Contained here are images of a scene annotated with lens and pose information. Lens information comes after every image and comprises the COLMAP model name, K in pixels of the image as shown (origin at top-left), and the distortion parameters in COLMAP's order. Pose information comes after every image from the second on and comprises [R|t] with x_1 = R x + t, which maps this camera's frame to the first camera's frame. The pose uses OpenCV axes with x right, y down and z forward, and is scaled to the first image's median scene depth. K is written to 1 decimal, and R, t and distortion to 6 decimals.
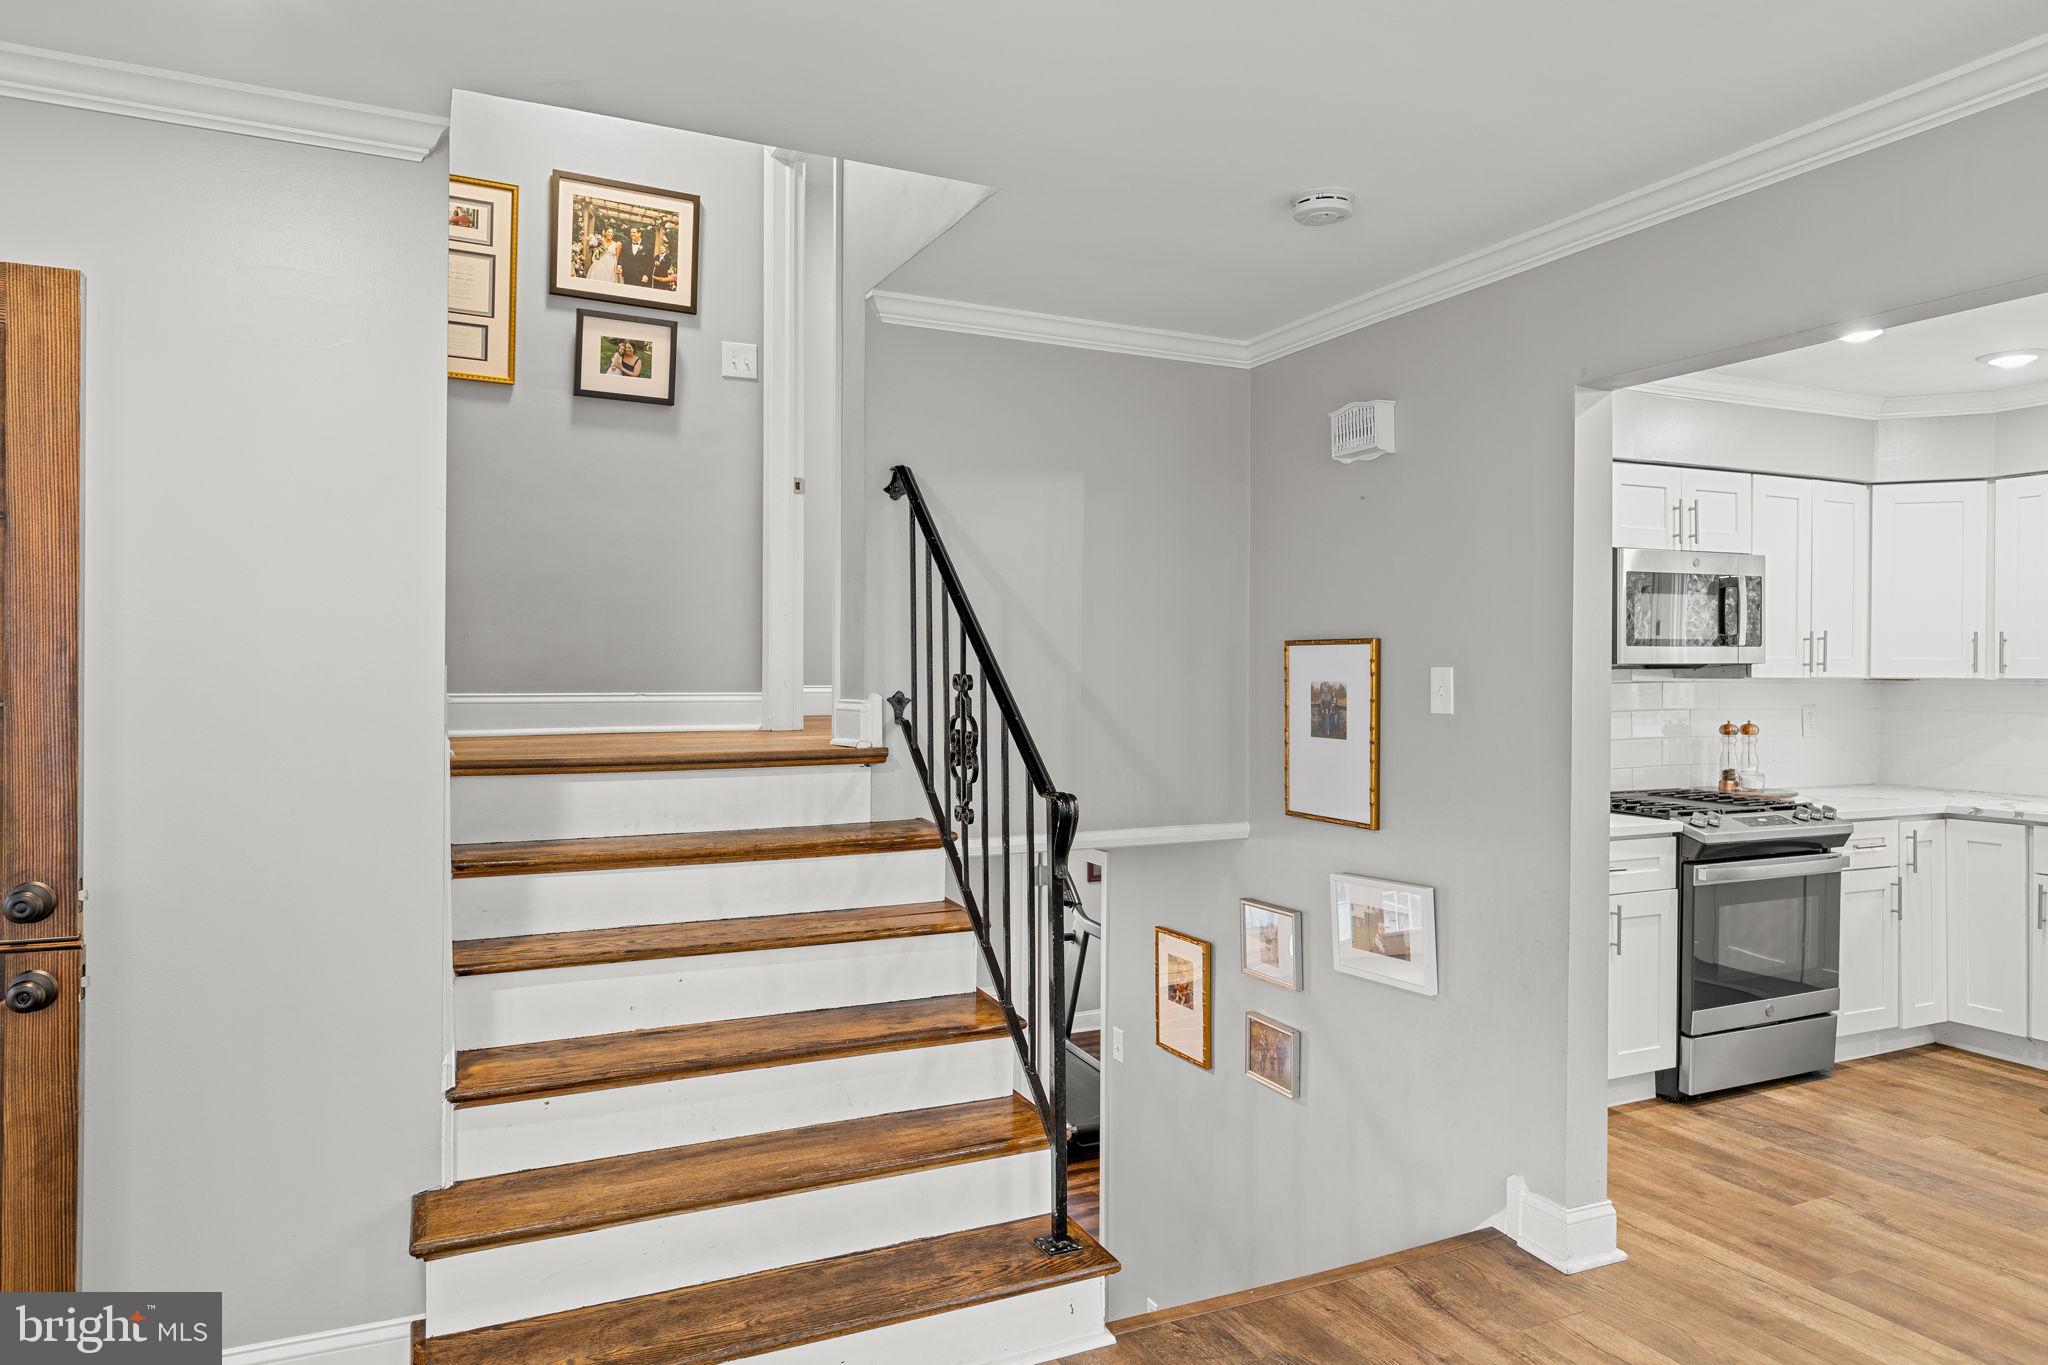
lens RADIAL K [[1296.5, 0, 1025.9], [0, 1296.5, 676.8], [0, 0, 1]] dist [0.000959, -0.001561]
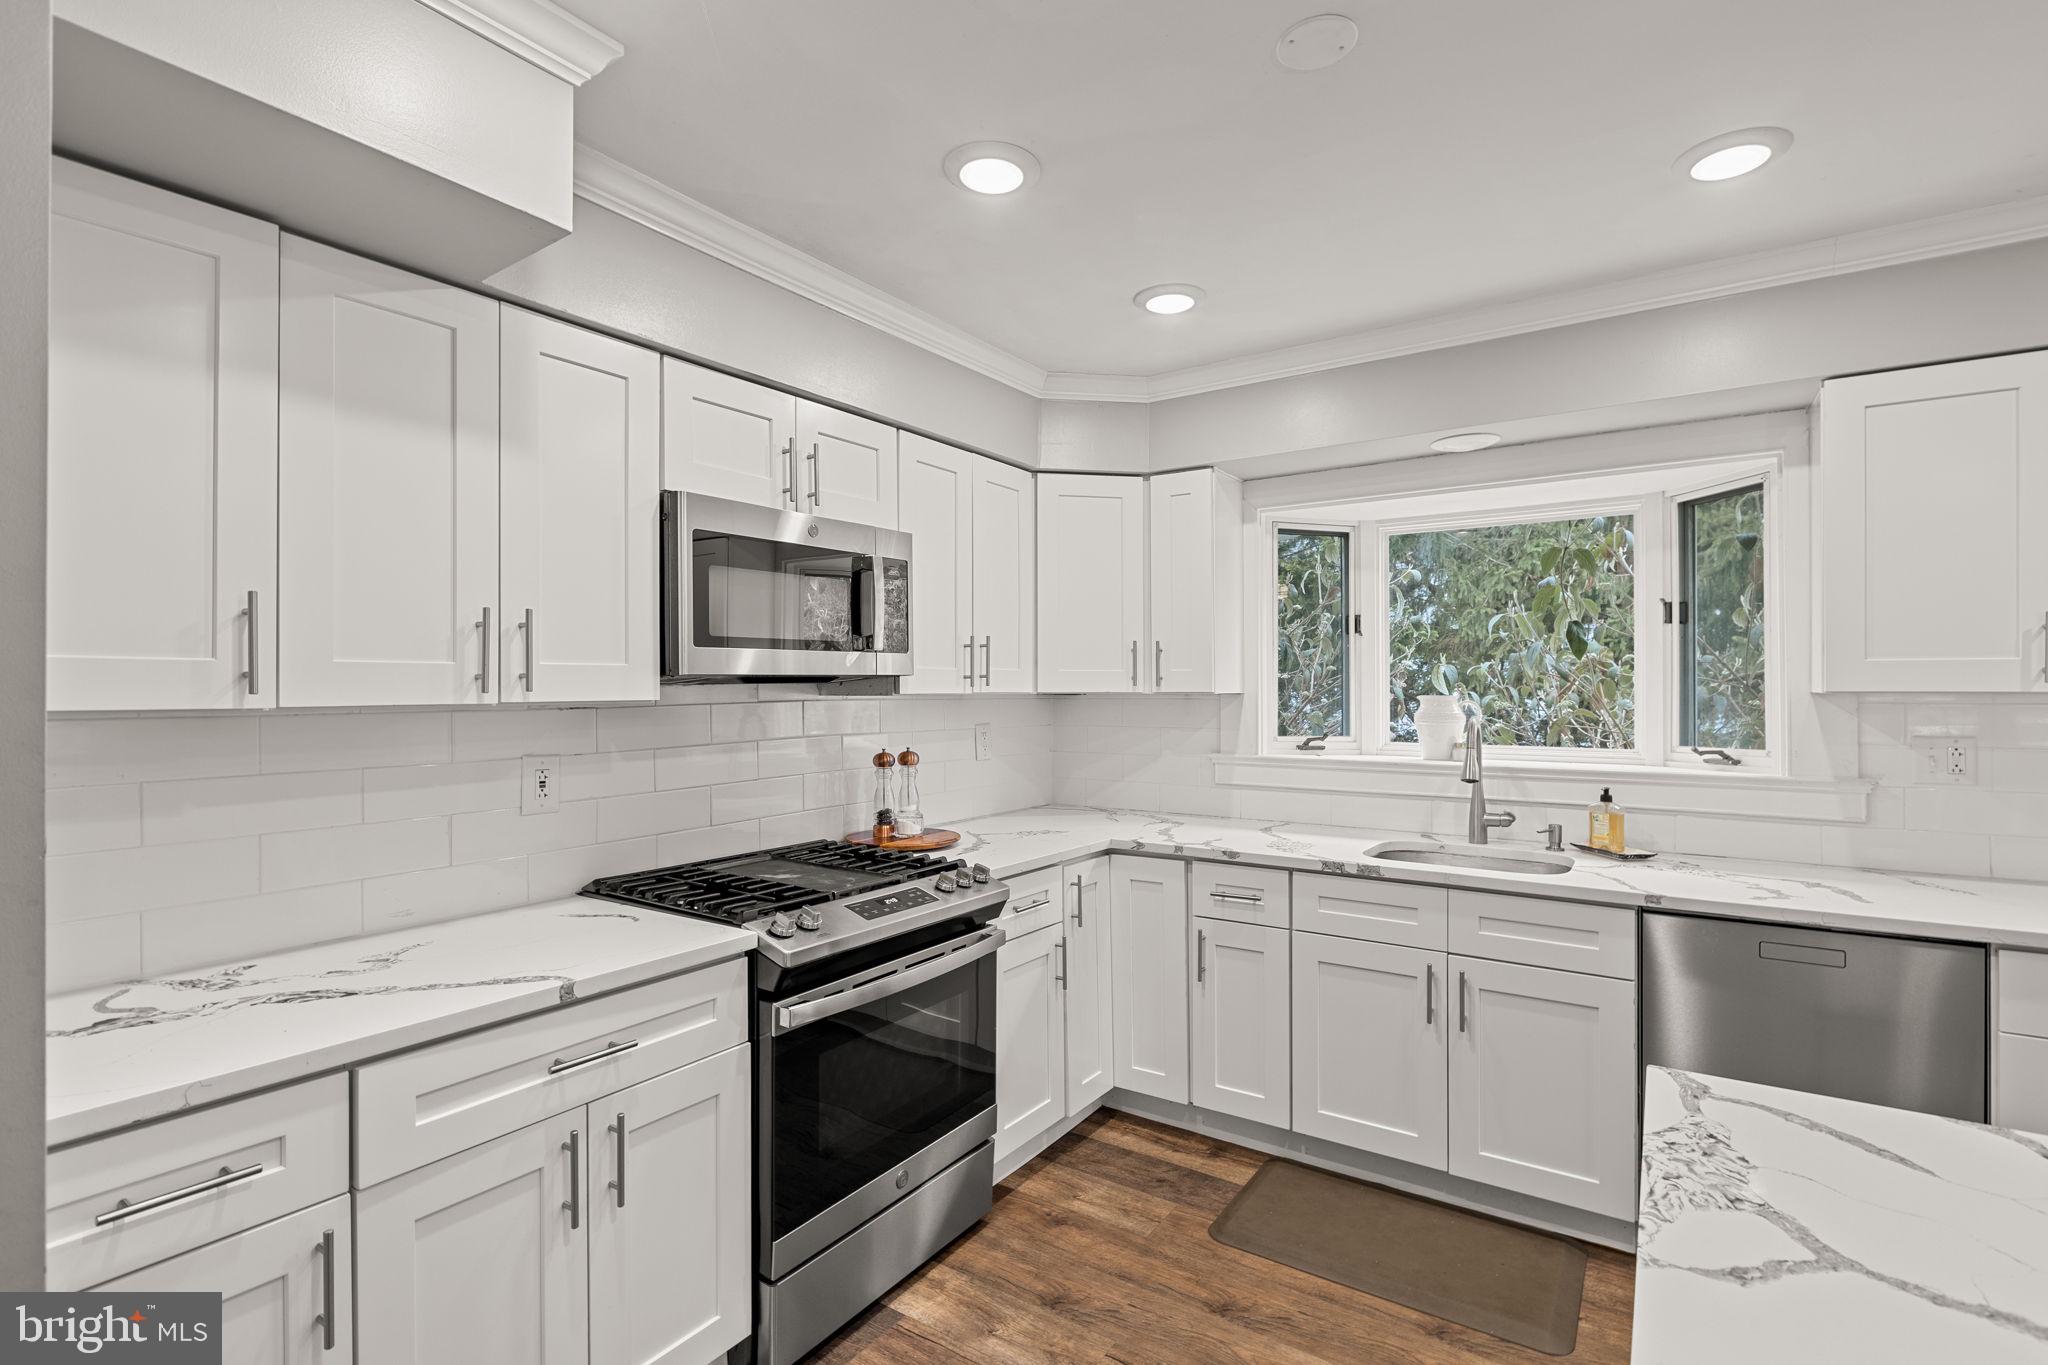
lens RADIAL K [[954.7, 0, 1024.0], [0, 954.7, 682.5], [0, 0, 1]] dist [0.000212, -0.000077]
pose [[0.864789, -0.003838, 0.502121, 0.355058], [0.009954, 0.999905, -0.009501, -0.000156], [-0.502037, 0.013215, 0.864745, 0.496578]]
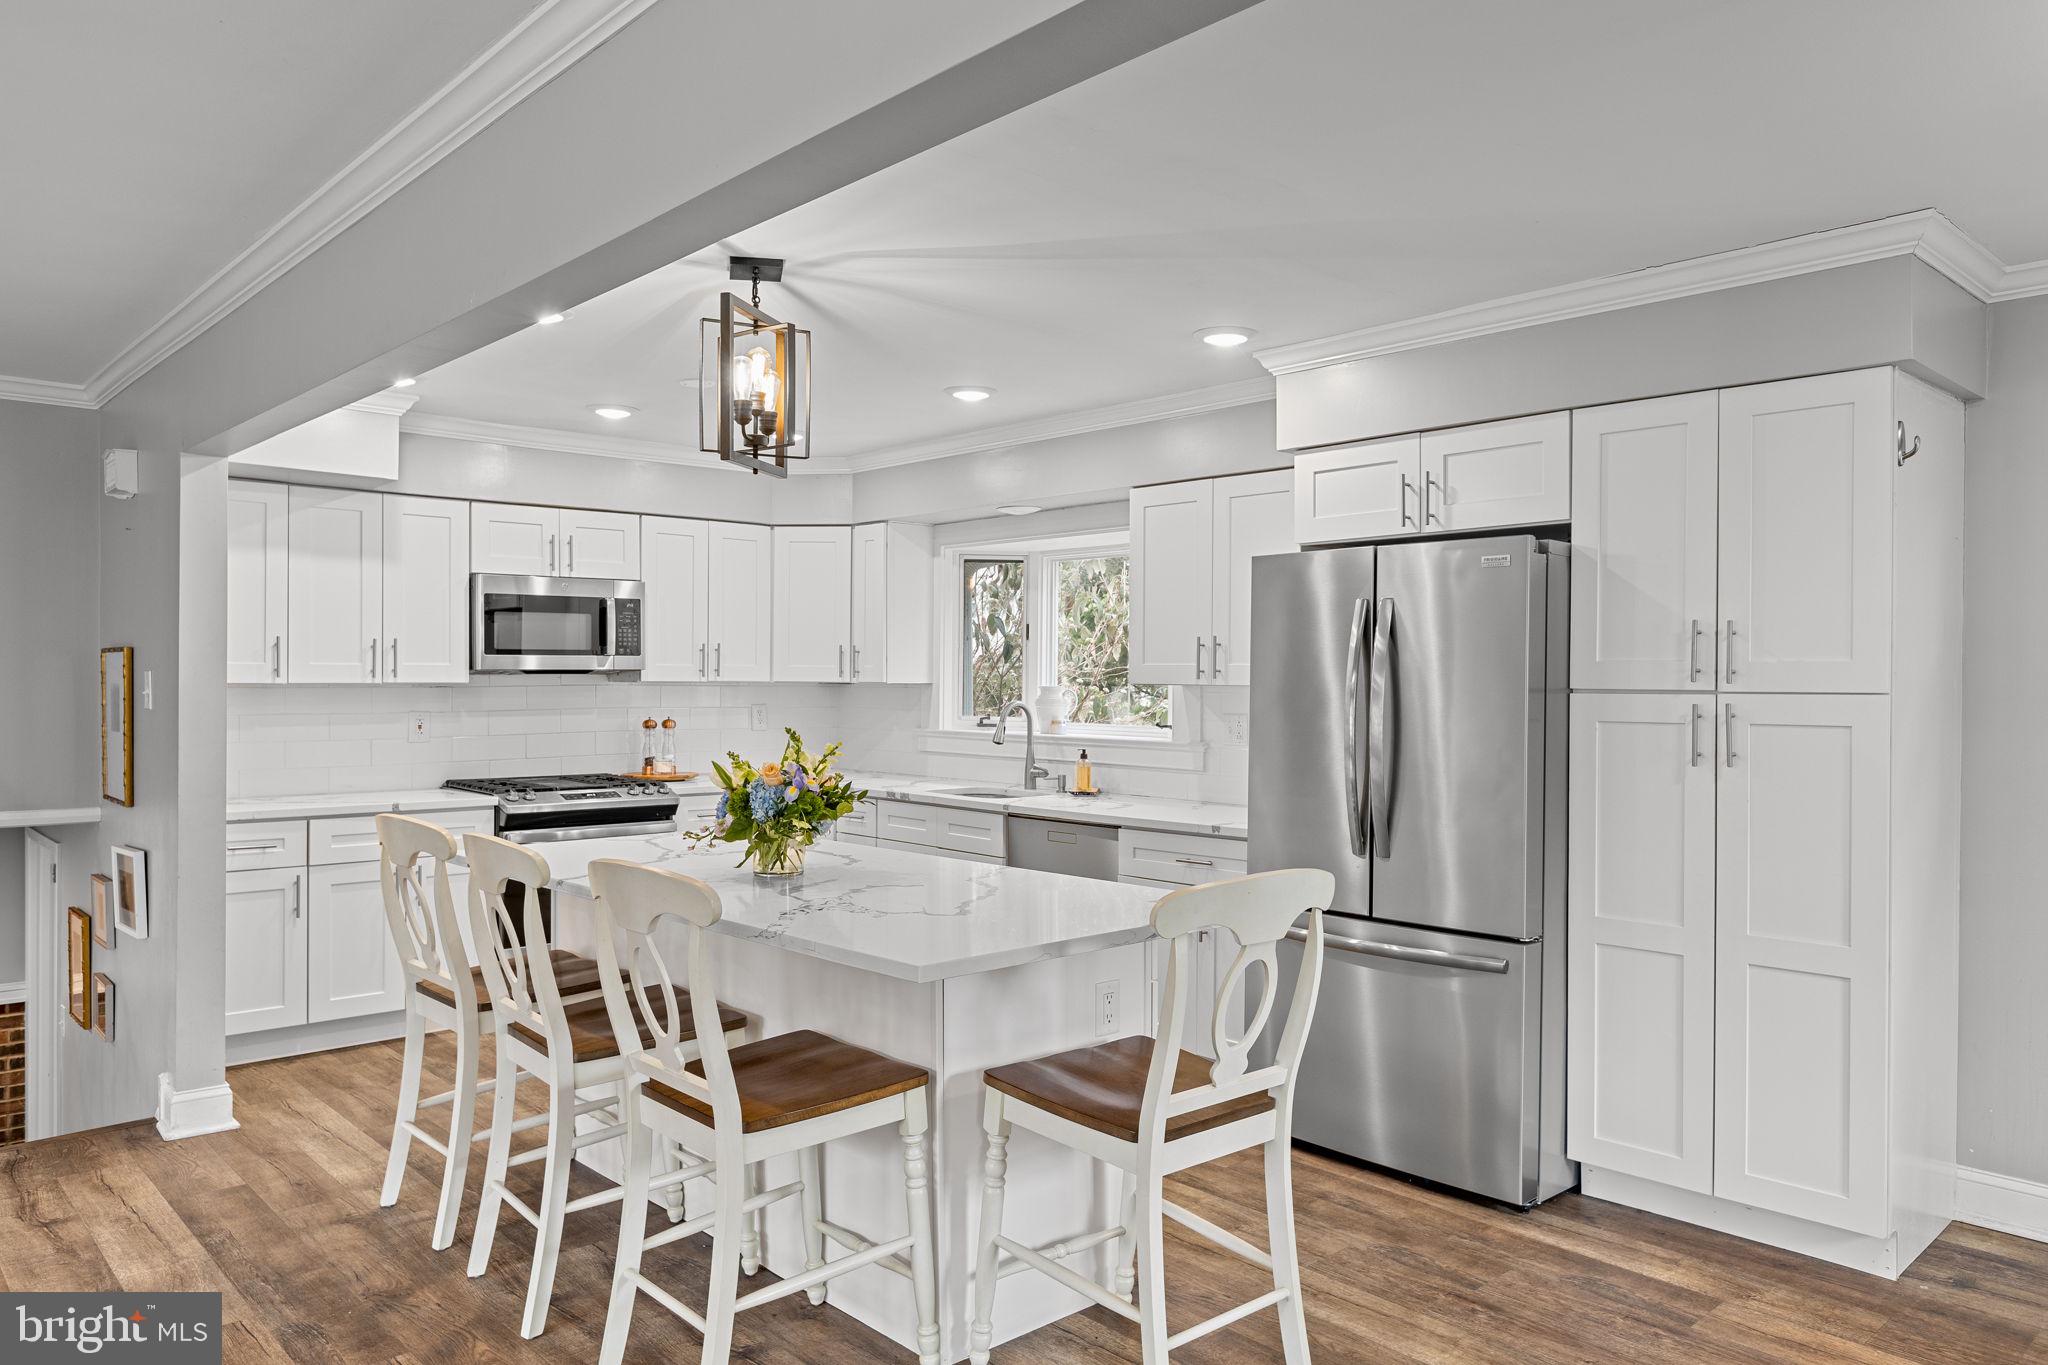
lens RADIAL K [[1388.6, 0, 1024.0], [0, 1388.6, 682.5], [0, 0, 1]] dist [0.004234, 0.000846]
pose [[0.955848, 0.000173, 0.293861, 0.543695], [0.000482, 0.999998, -0.002159, 0.005134], [-0.293861, 0.002205, 0.955846, -0.378203]]
